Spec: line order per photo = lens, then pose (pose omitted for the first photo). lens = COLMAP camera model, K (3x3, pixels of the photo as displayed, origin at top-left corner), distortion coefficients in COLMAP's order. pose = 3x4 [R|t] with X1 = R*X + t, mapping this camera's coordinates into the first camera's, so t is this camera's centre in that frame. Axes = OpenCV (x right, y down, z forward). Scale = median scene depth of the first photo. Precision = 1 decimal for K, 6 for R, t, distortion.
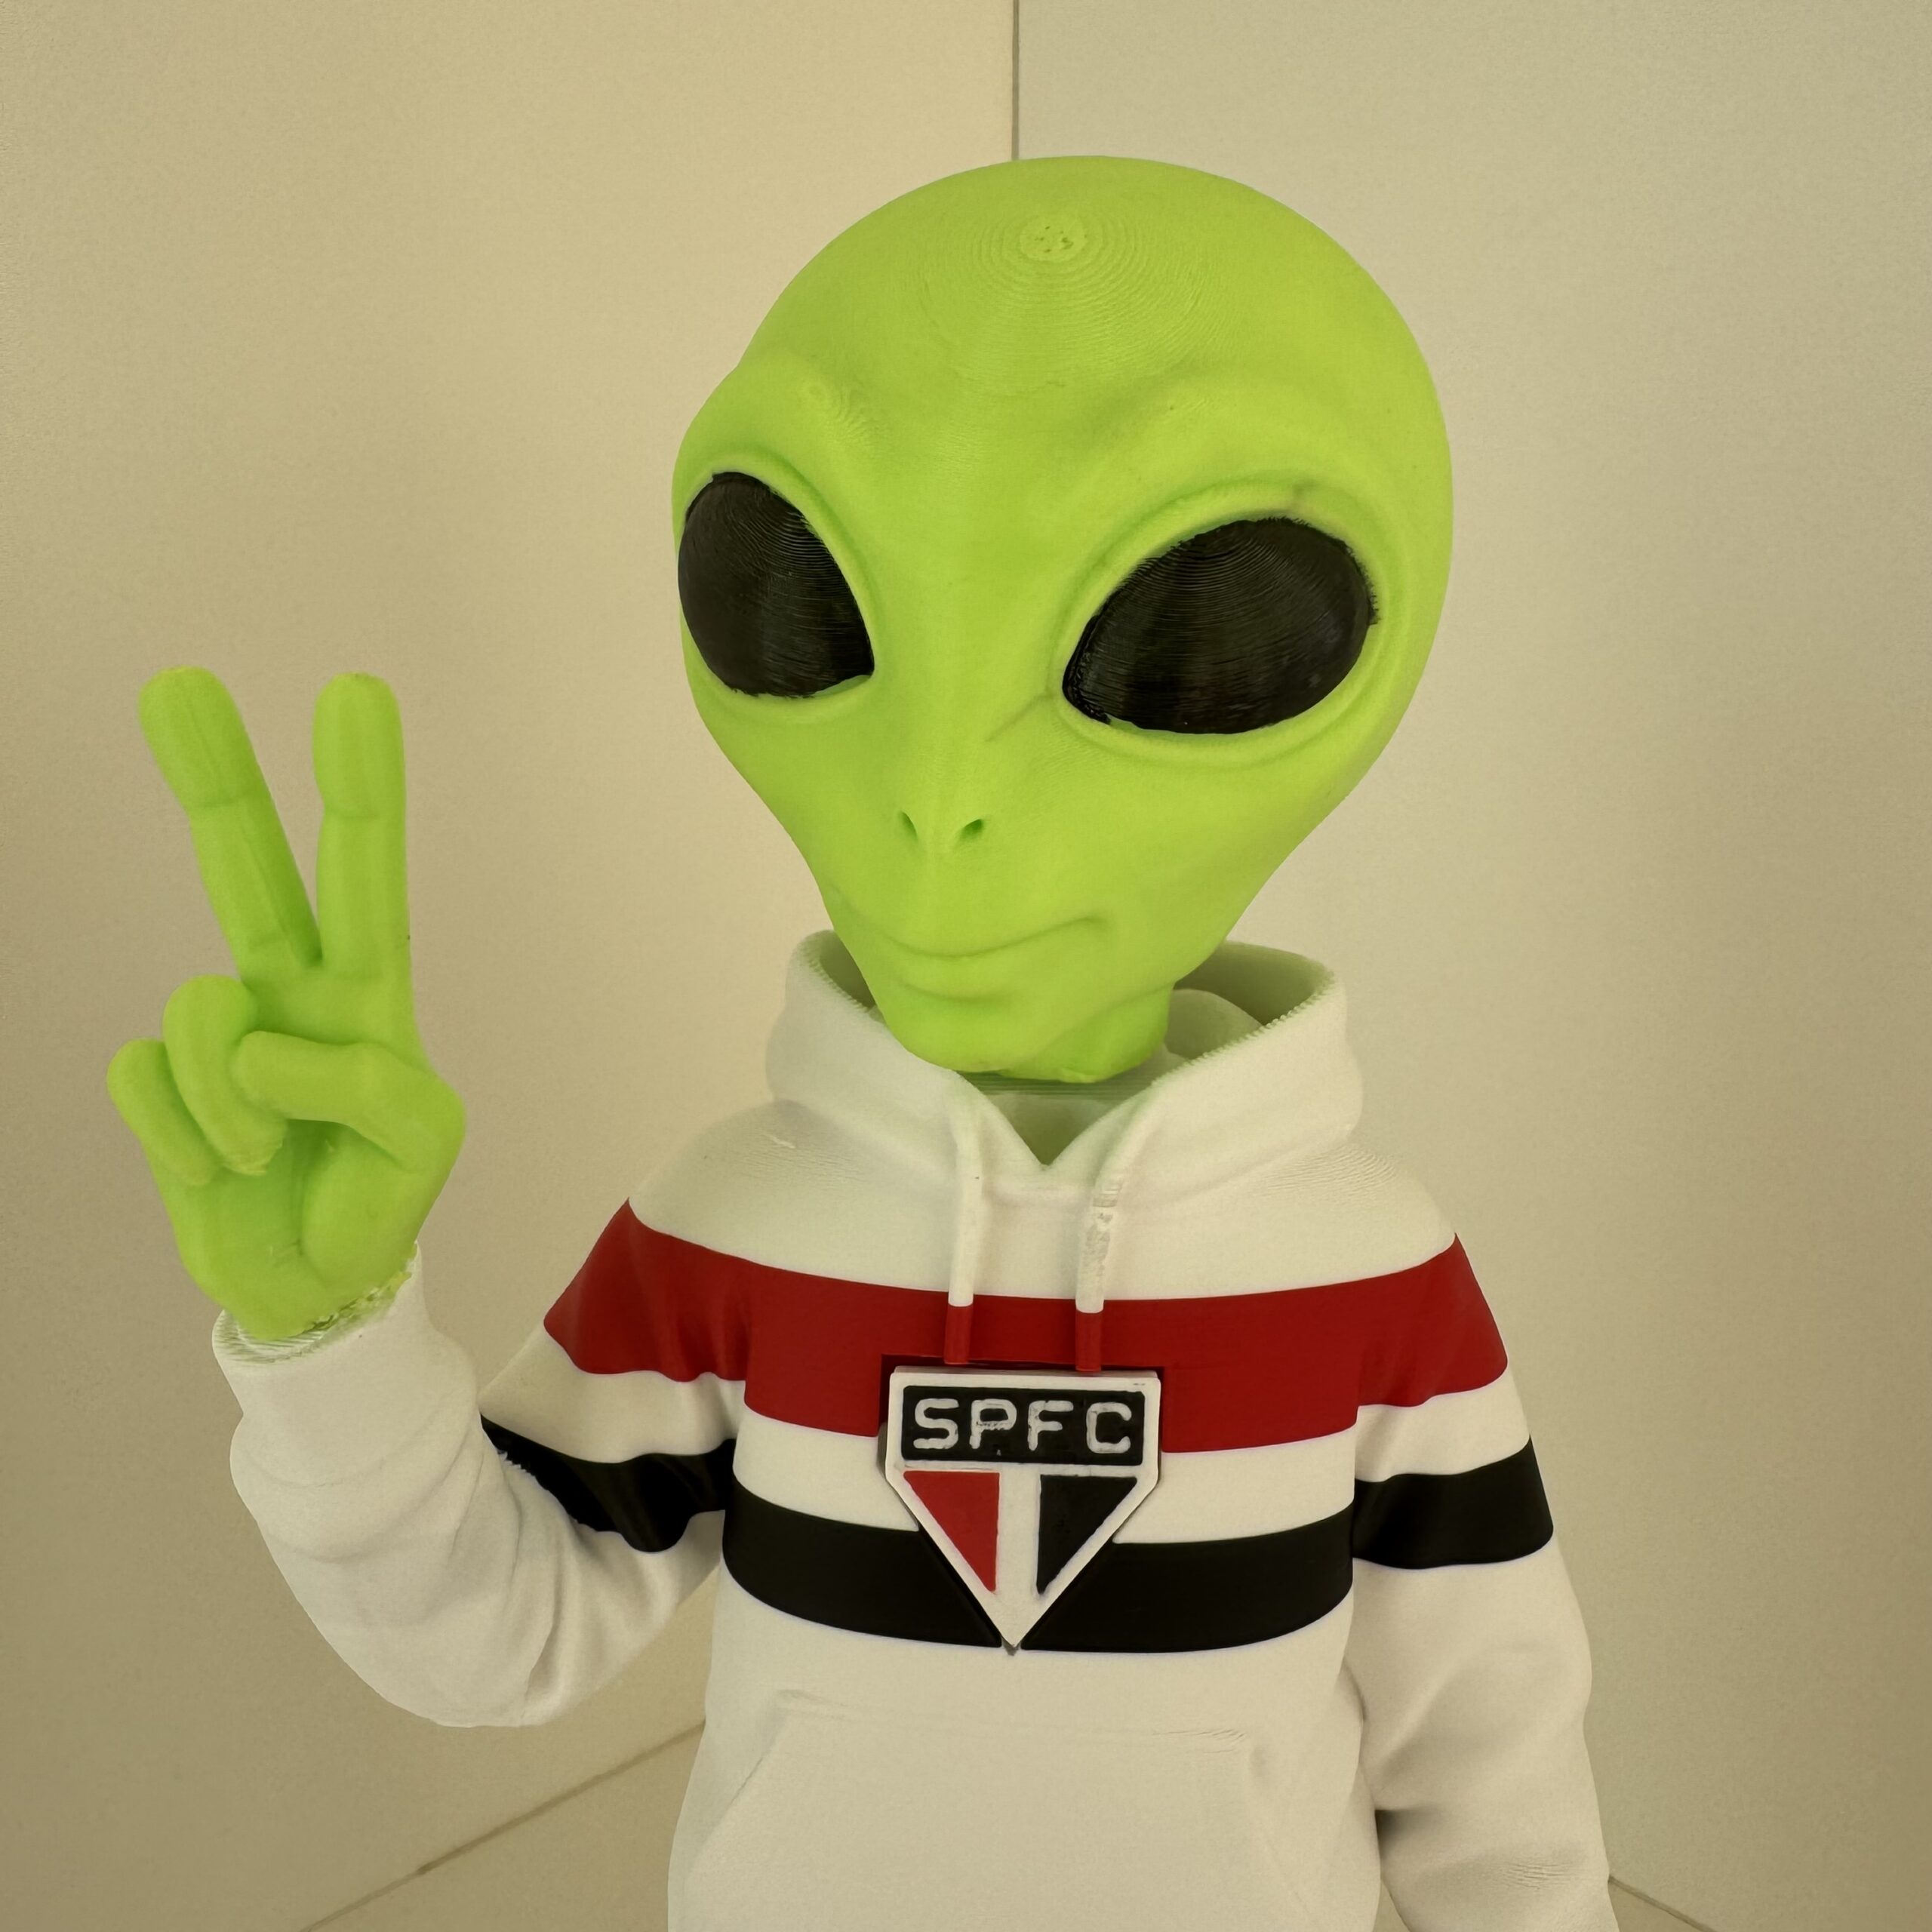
lens RADIAL K [[1904.9, 0, 911.6], [0, 1904.9, 840.5], [0, 0, 1]] dist [-0.003131, -0.000318]
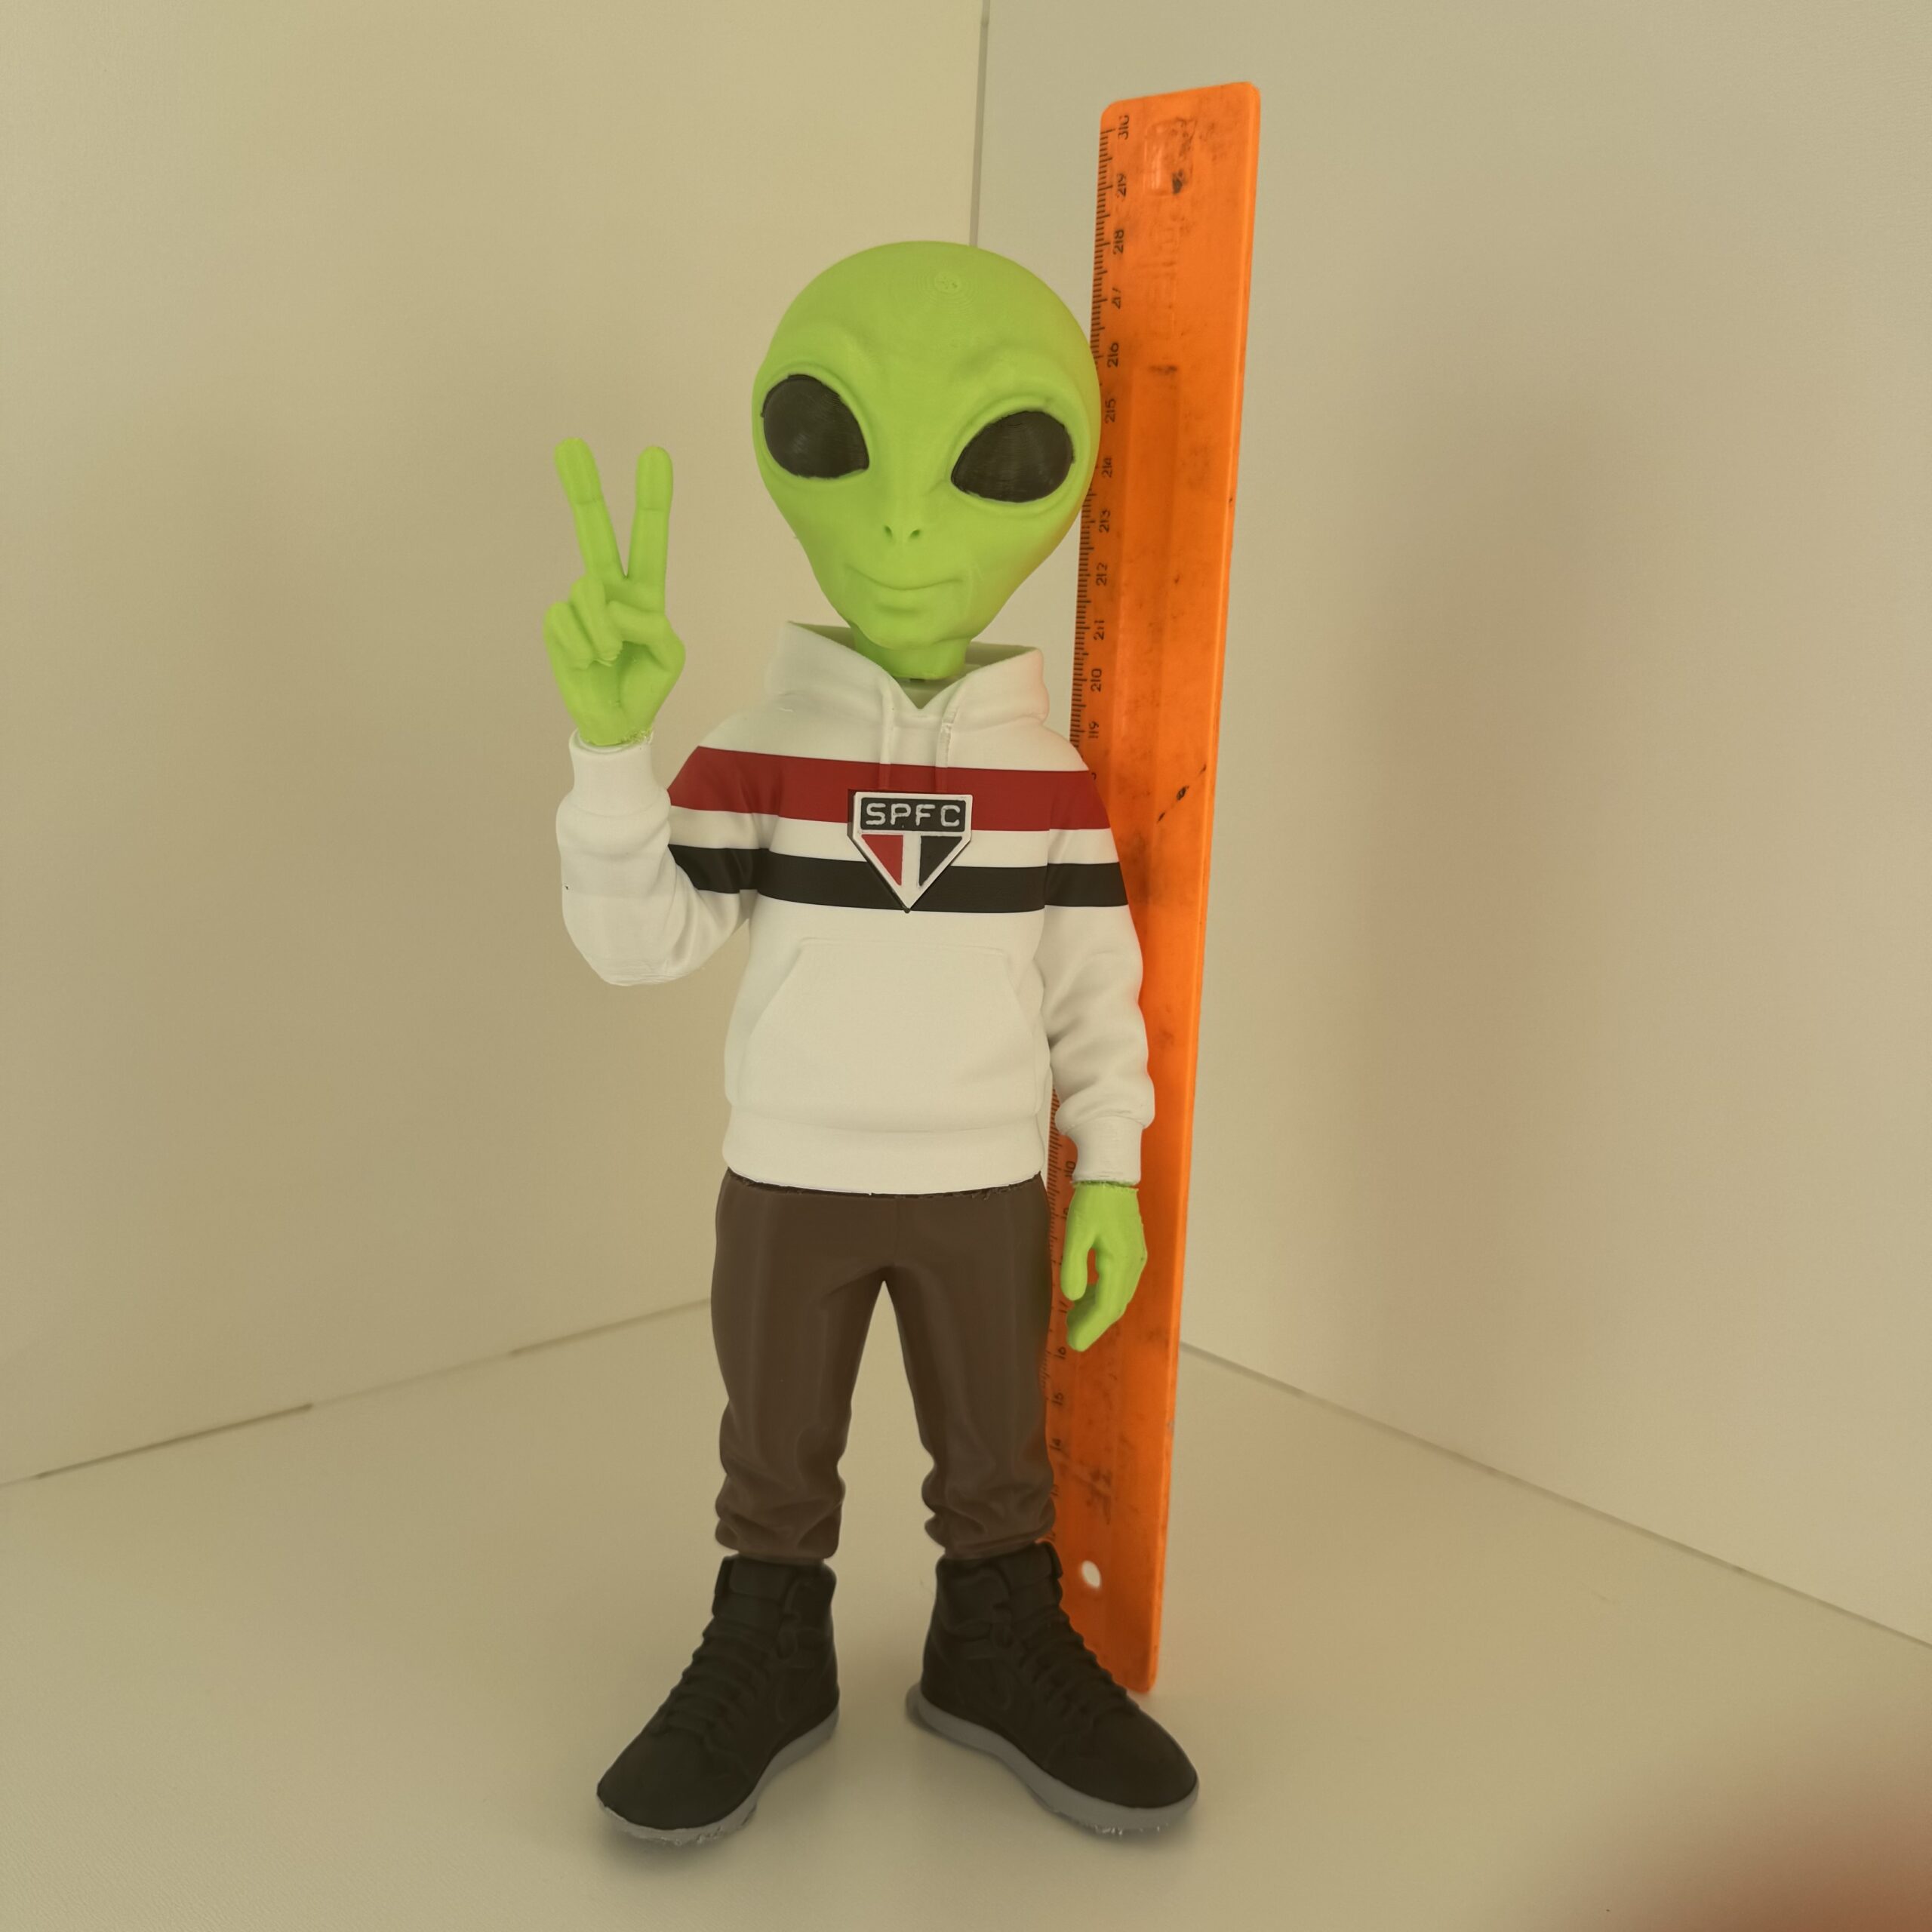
lens RADIAL K [[1833.4, 0, 966.0], [0, 1833.4, 966.0], [0, 0, 1]] dist [0.109015, -0.004126]
pose [[0.968607, 0.008248, 0.248460, -0.428793], [-0.023910, 0.997907, 0.060083, 0.355239], [-0.247444, -0.064138, 0.966777, -1.167000]]
